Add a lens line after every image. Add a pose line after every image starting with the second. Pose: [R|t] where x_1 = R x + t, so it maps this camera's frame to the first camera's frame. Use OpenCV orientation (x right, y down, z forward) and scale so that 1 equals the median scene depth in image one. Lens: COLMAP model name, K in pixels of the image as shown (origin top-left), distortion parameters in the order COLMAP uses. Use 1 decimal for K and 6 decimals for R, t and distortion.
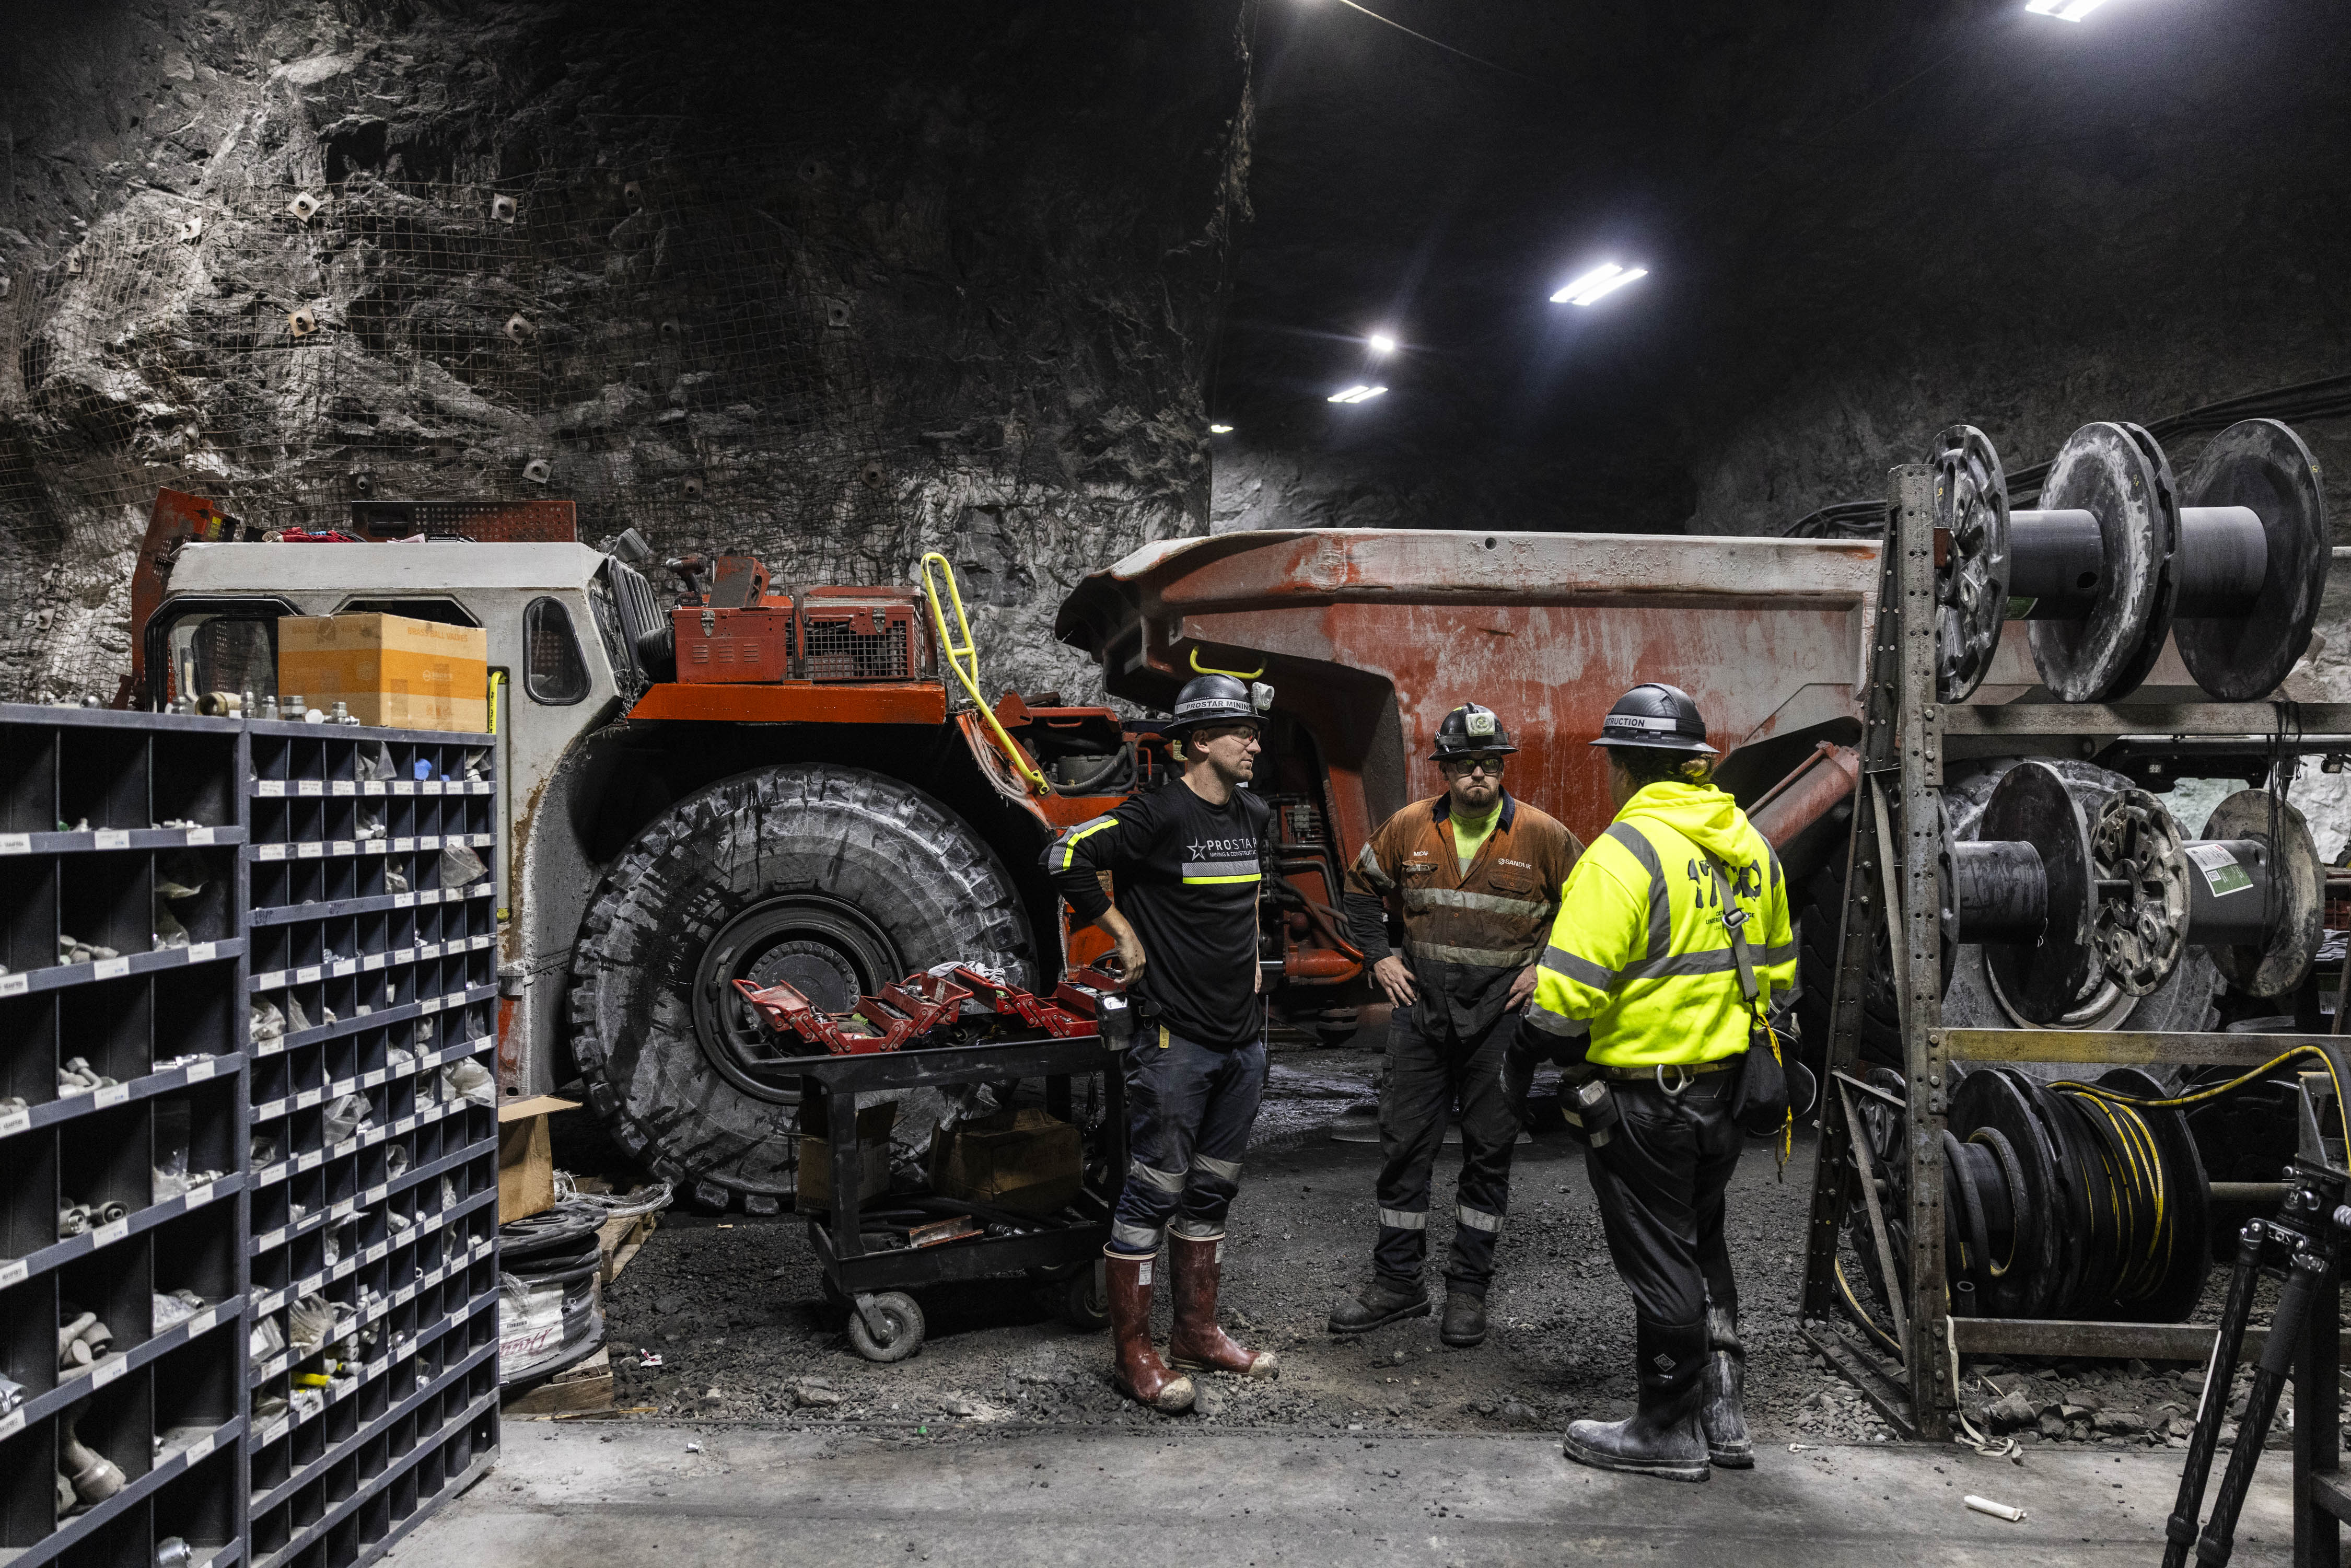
lens RADIAL K [[1580.9, 0, 1174.1], [0, 1580.9, 790.1], [0, 0, 1]] dist [0.008270, 0.000663]
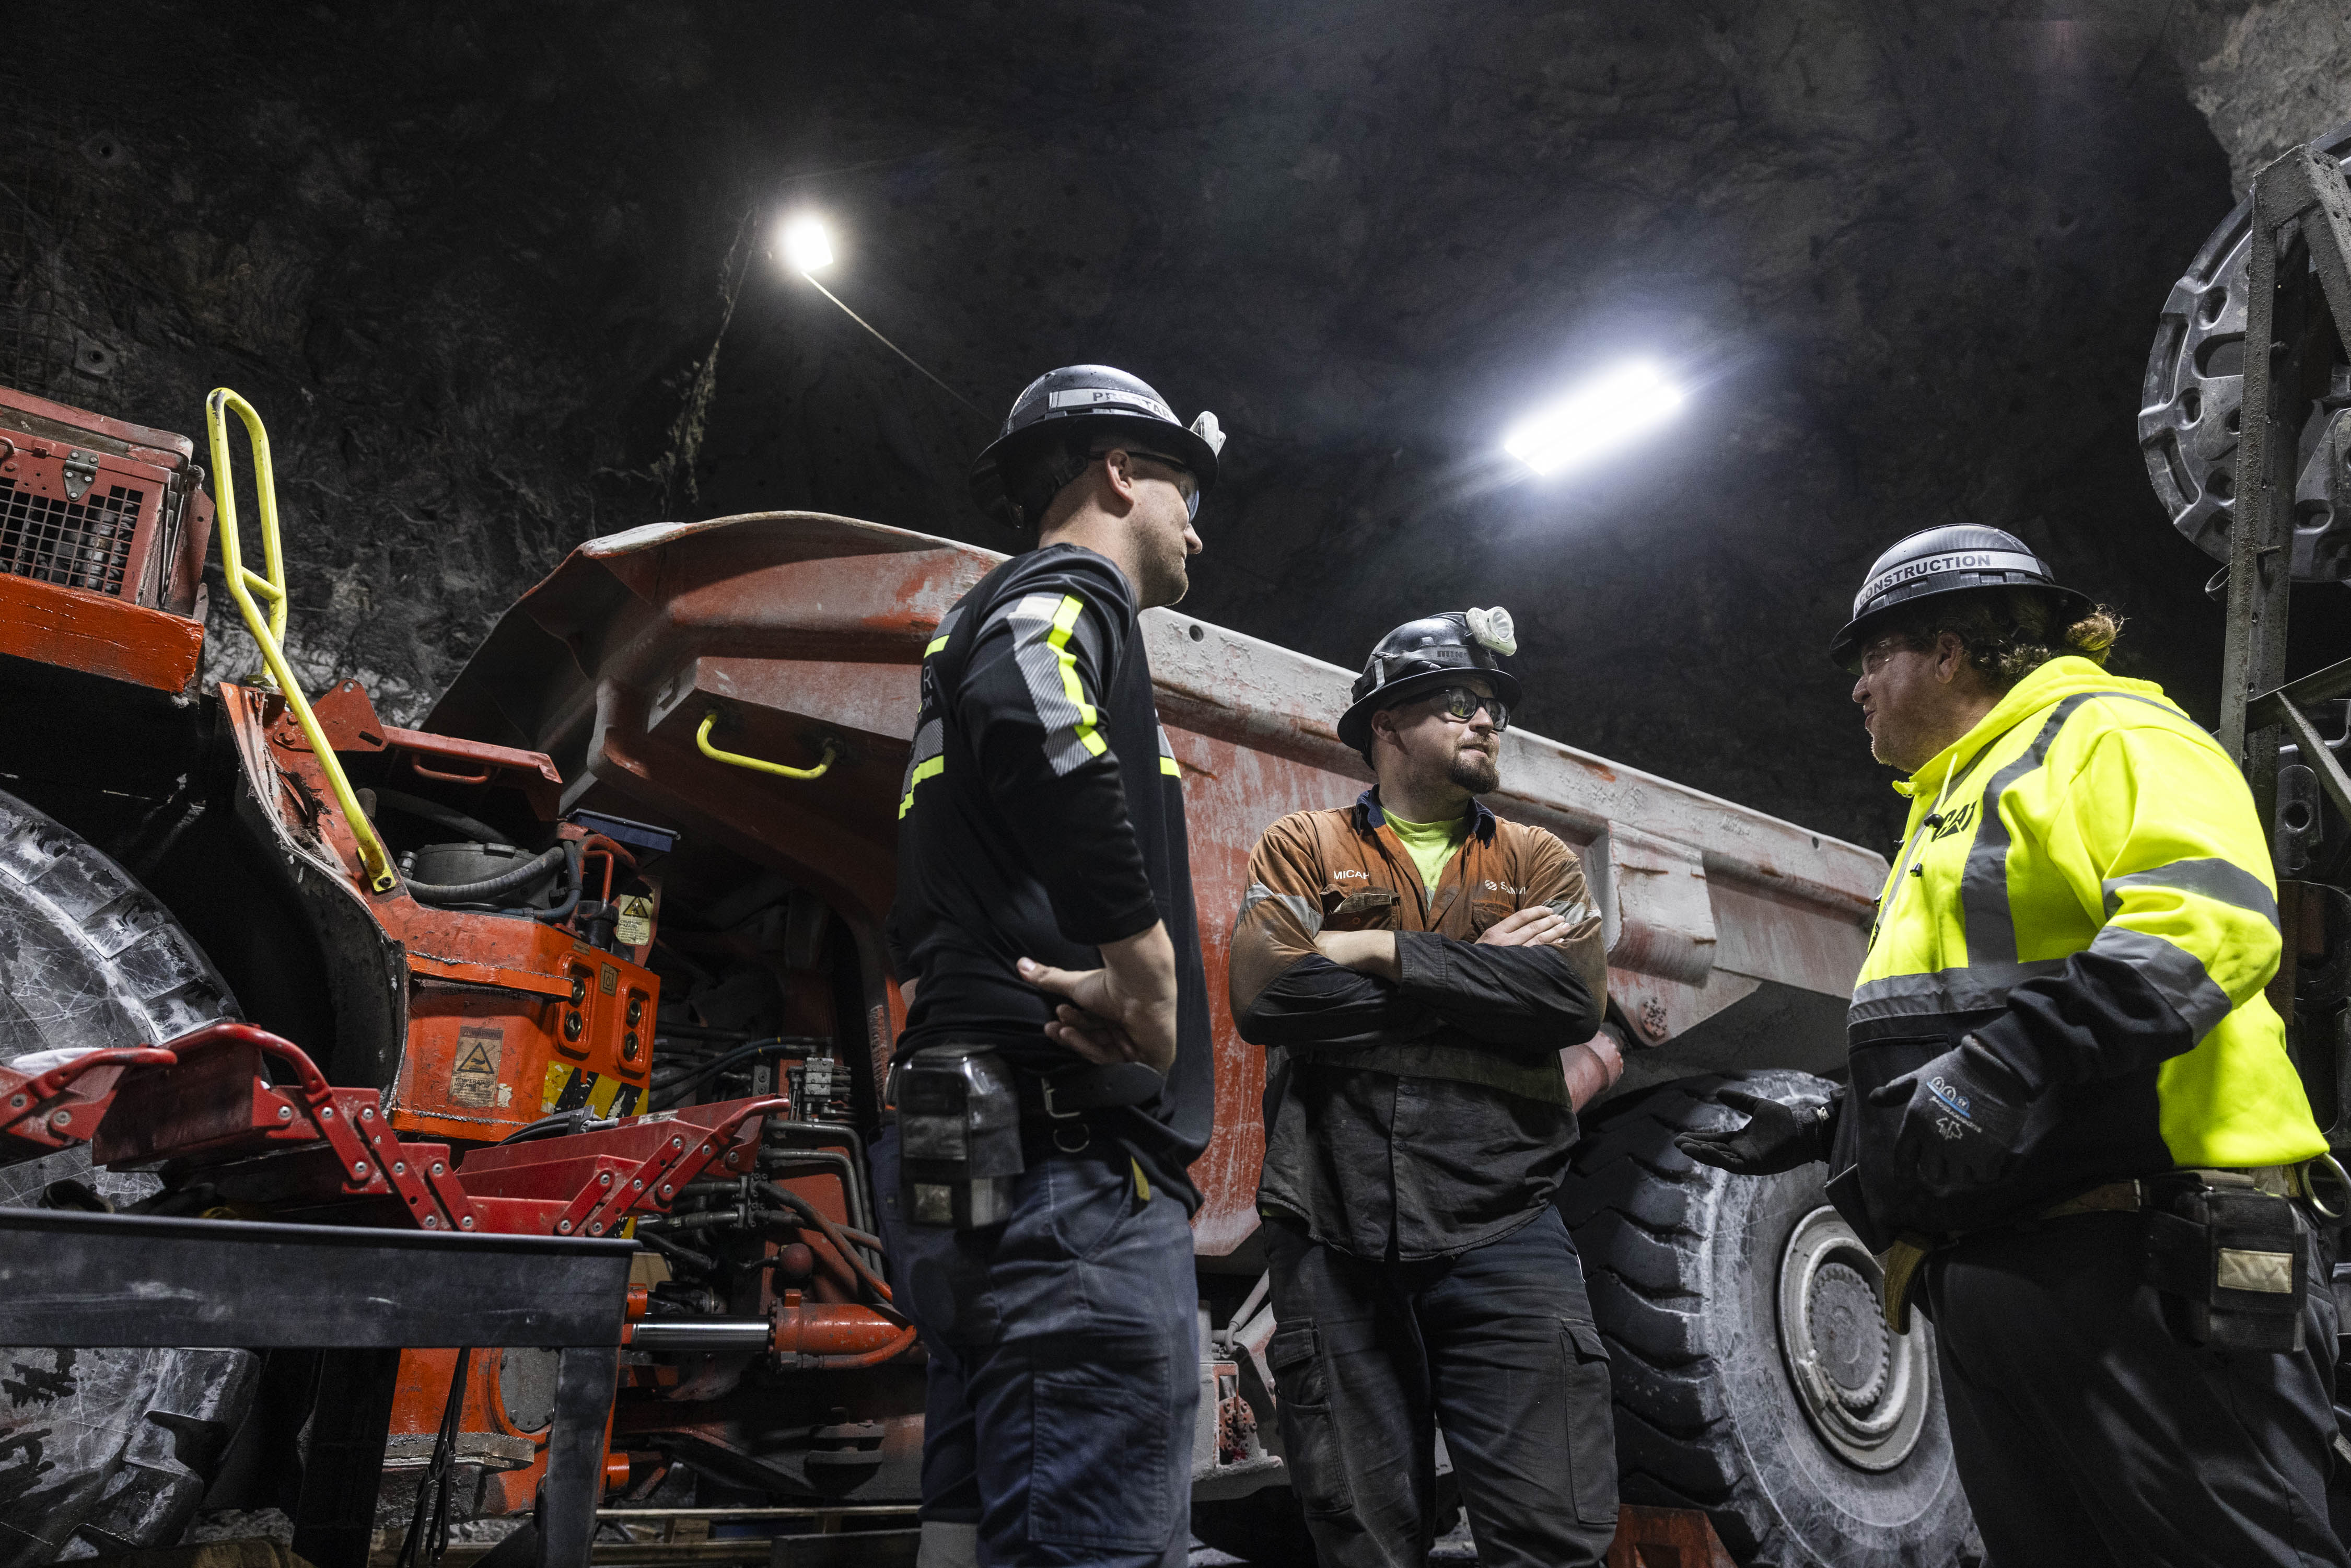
lens RADIAL K [[1580.9, 0, 1175.5], [0, 1580.9, 780.0], [0, 0, 1]] dist [0.008270, 0.000663]
pose [[0.901847, 0.169931, 0.397235, -0.054551], [-0.023043, 0.937016, -0.348525, 0.120191], [-0.431440, 0.305163, 0.848961, 0.416903]]
